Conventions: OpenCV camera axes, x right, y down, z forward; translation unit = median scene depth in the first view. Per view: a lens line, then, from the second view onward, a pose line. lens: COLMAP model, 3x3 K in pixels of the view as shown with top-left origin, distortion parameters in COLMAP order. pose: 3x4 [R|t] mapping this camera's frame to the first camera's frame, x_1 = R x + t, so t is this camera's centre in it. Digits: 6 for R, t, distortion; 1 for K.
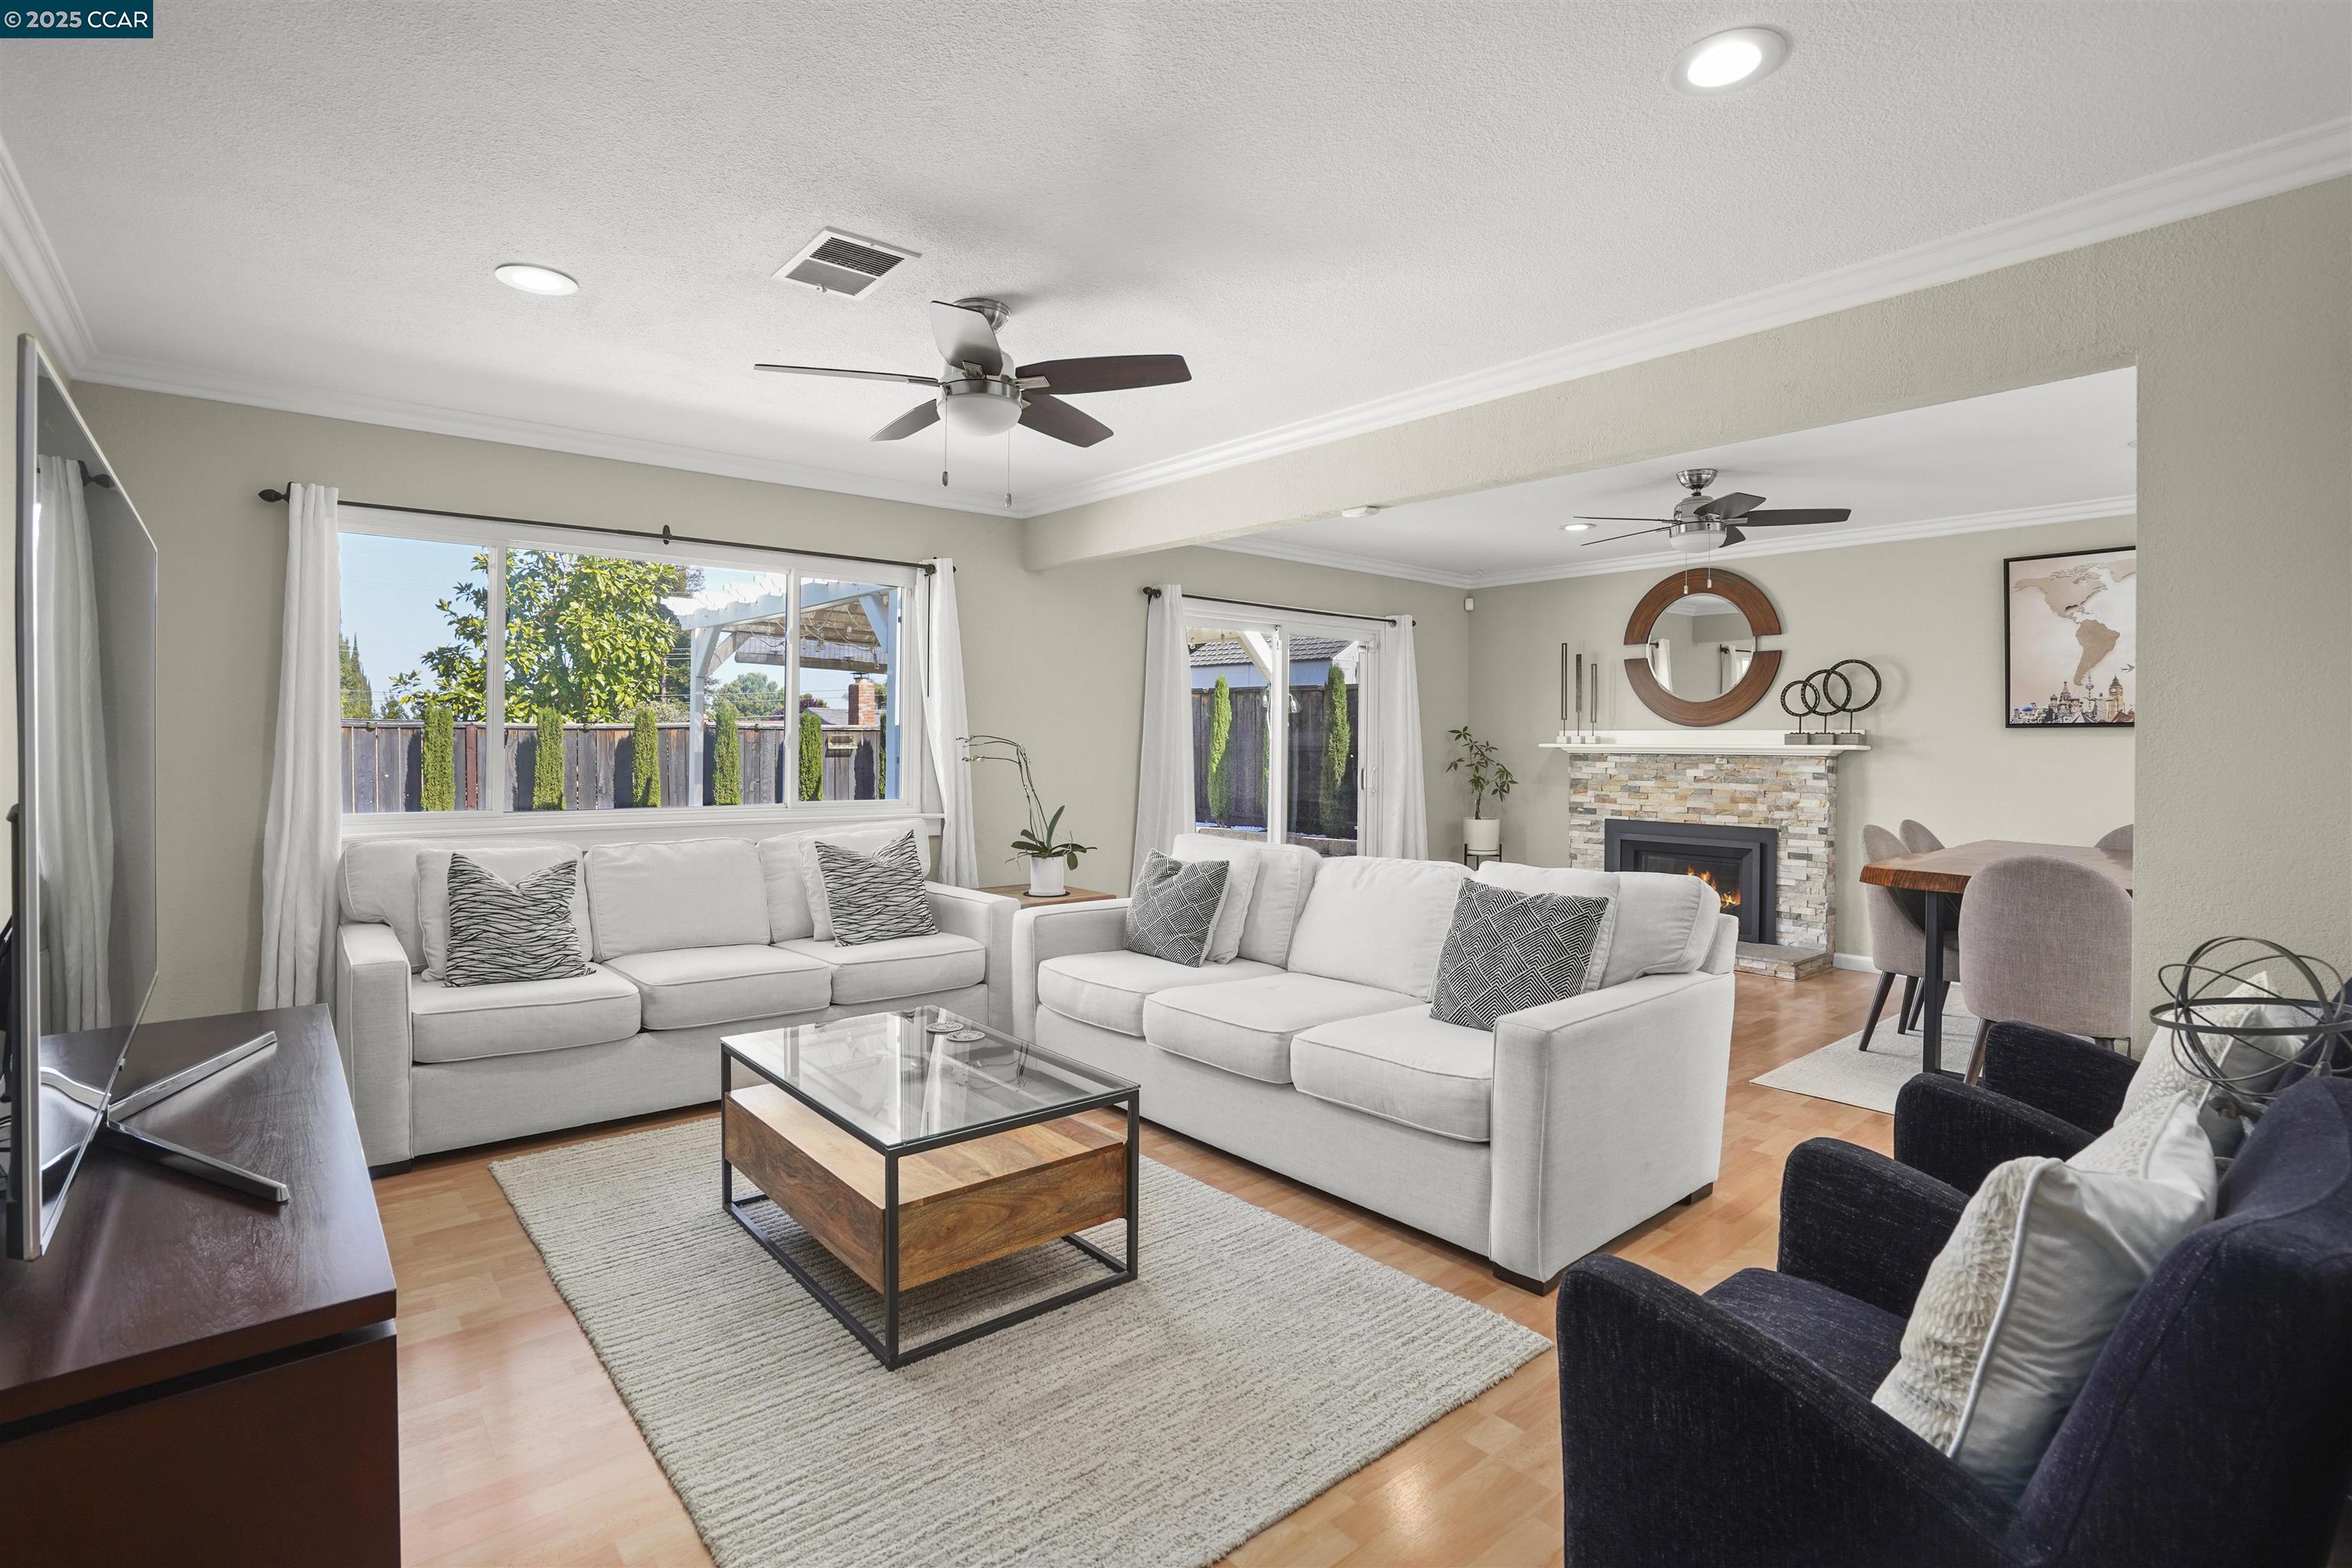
lens RADIAL K [[1105.6, 0, 1194.5], [0, 1105.6, 740.7], [0, 0, 1]] dist [-0.027750, 0.002507]
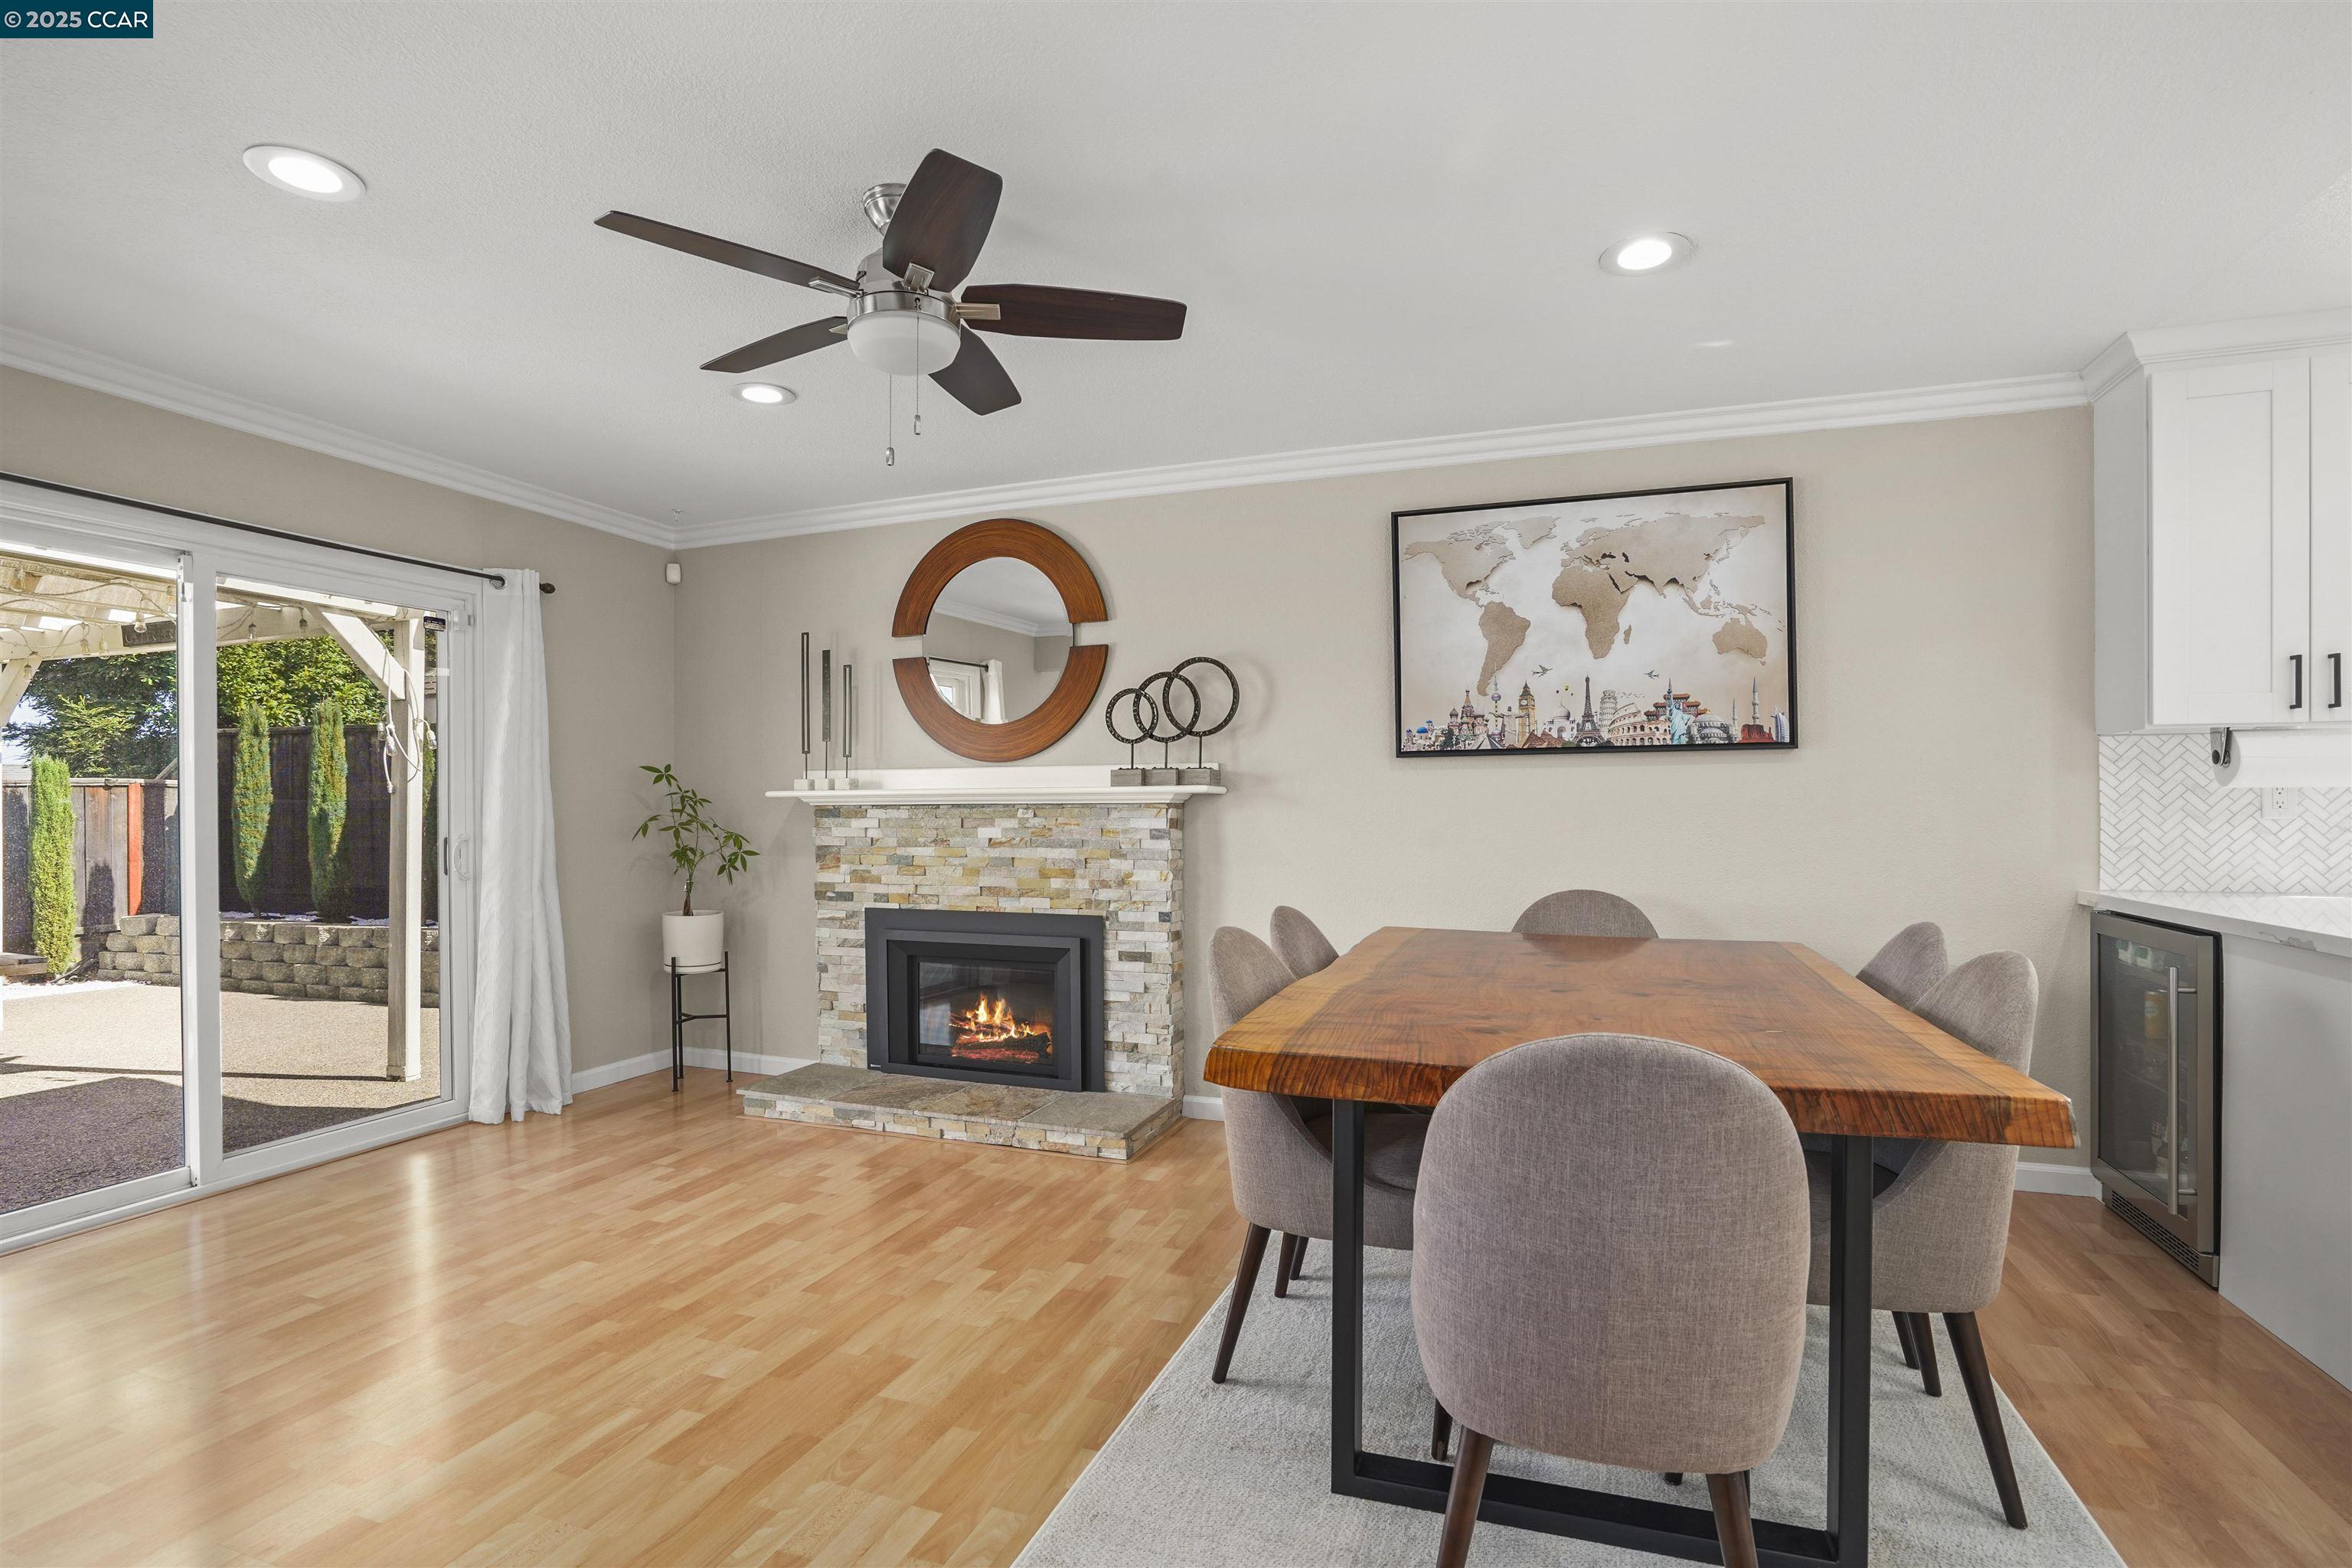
lens RADIAL K [[1105.6, 0, 1172.8], [0, 1105.6, 792.6], [0, 0, 1]] dist [-0.027750, 0.002507]
pose [[0.876447, -0.008213, 0.481429, 0.253506], [0.012339, 0.999909, -0.005405, 0.011161], [-0.481341, 0.010677, 0.876469, 0.406434]]
